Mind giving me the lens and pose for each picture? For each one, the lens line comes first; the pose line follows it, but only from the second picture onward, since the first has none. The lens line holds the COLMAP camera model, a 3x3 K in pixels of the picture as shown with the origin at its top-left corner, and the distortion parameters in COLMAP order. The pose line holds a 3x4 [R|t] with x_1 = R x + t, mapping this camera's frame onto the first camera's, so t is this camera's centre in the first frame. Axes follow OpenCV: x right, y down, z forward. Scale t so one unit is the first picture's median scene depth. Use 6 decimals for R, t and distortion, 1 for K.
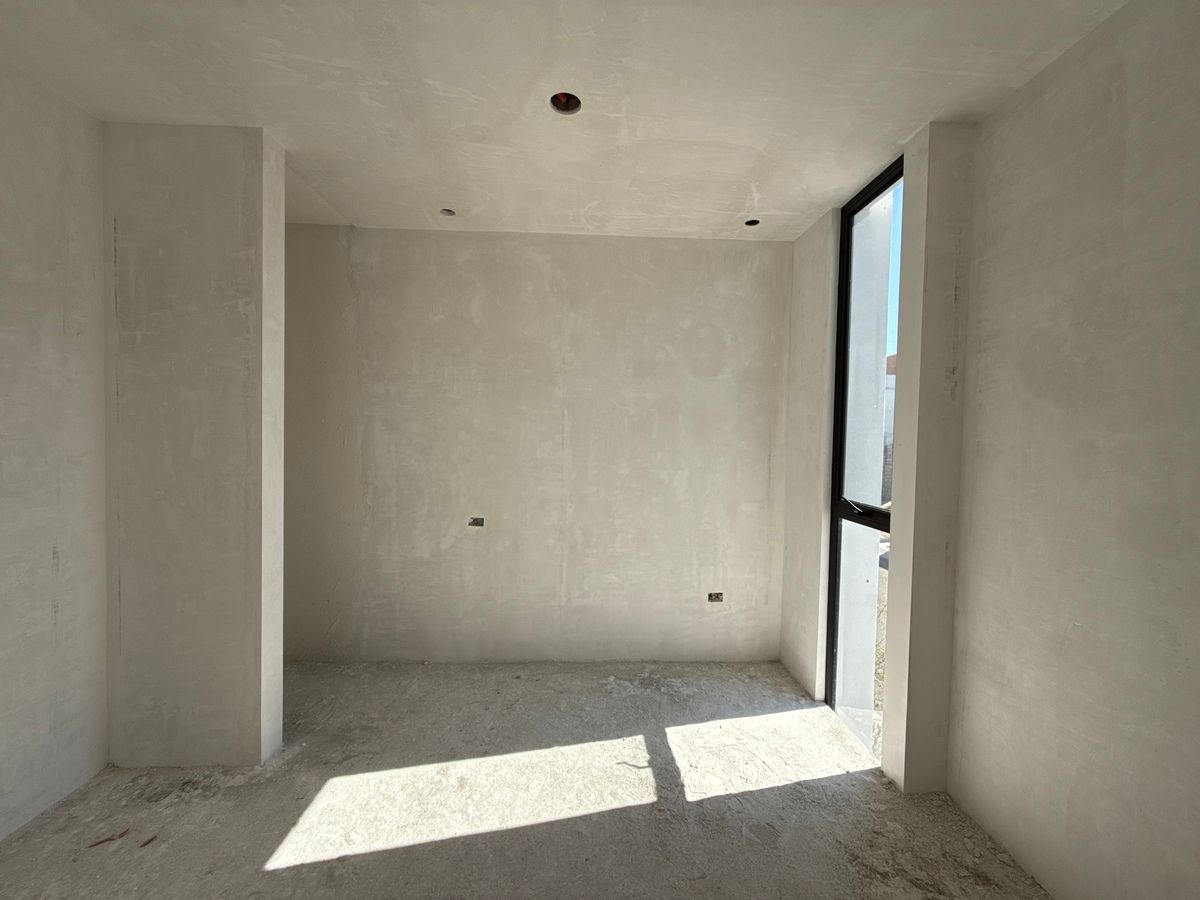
lens RADIAL K [[474.7, 0, 600.5], [0, 474.7, 450.7], [0, 0, 1]] dist [-0.001991, 0.001038]
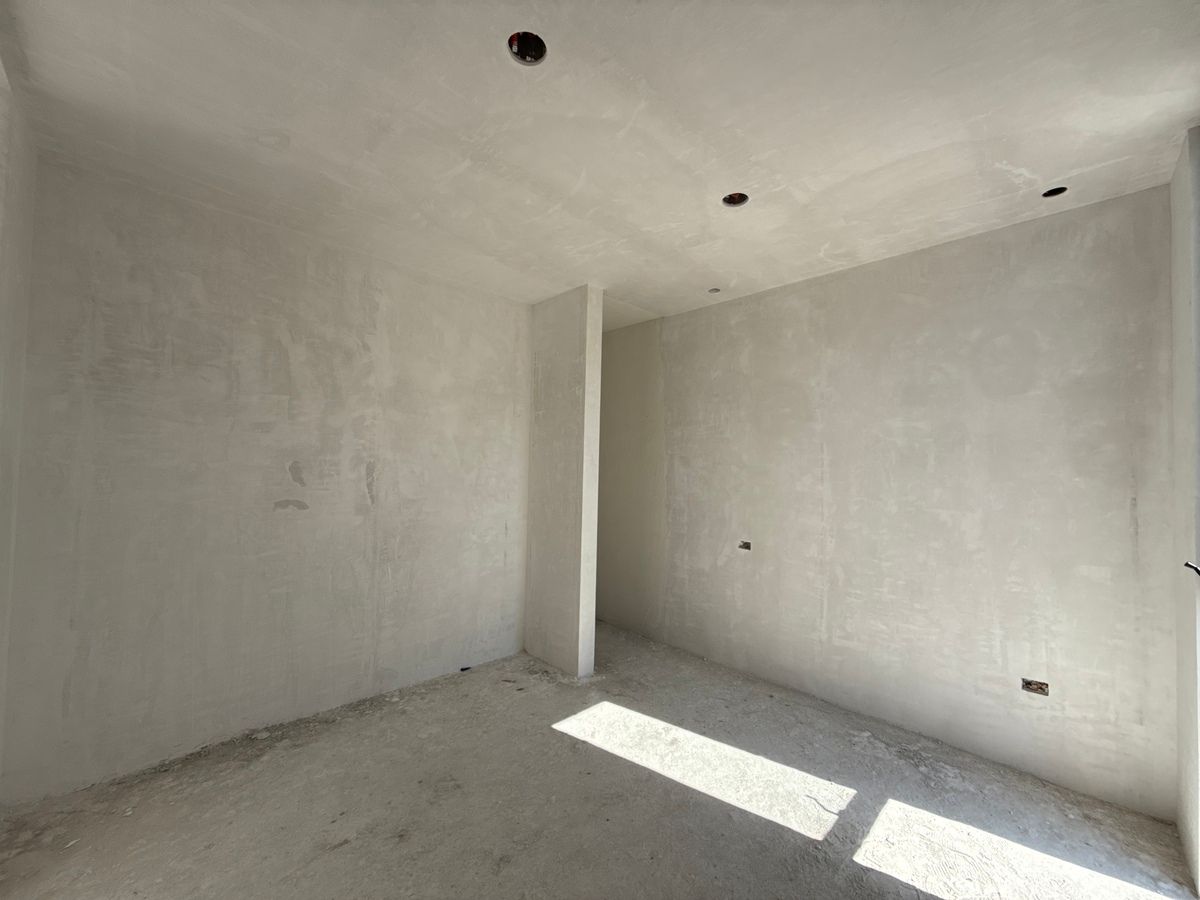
lens RADIAL K [[474.7, 0, 602.1], [0, 474.7, 451.3], [0, 0, 1]] dist [-0.001991, 0.001038]
pose [[0.669595, -0.026294, -0.742261, 0.372962], [-0.029896, 0.997609, -0.062309, 0.007020], [0.742125, 0.063913, 0.667208, -0.026416]]
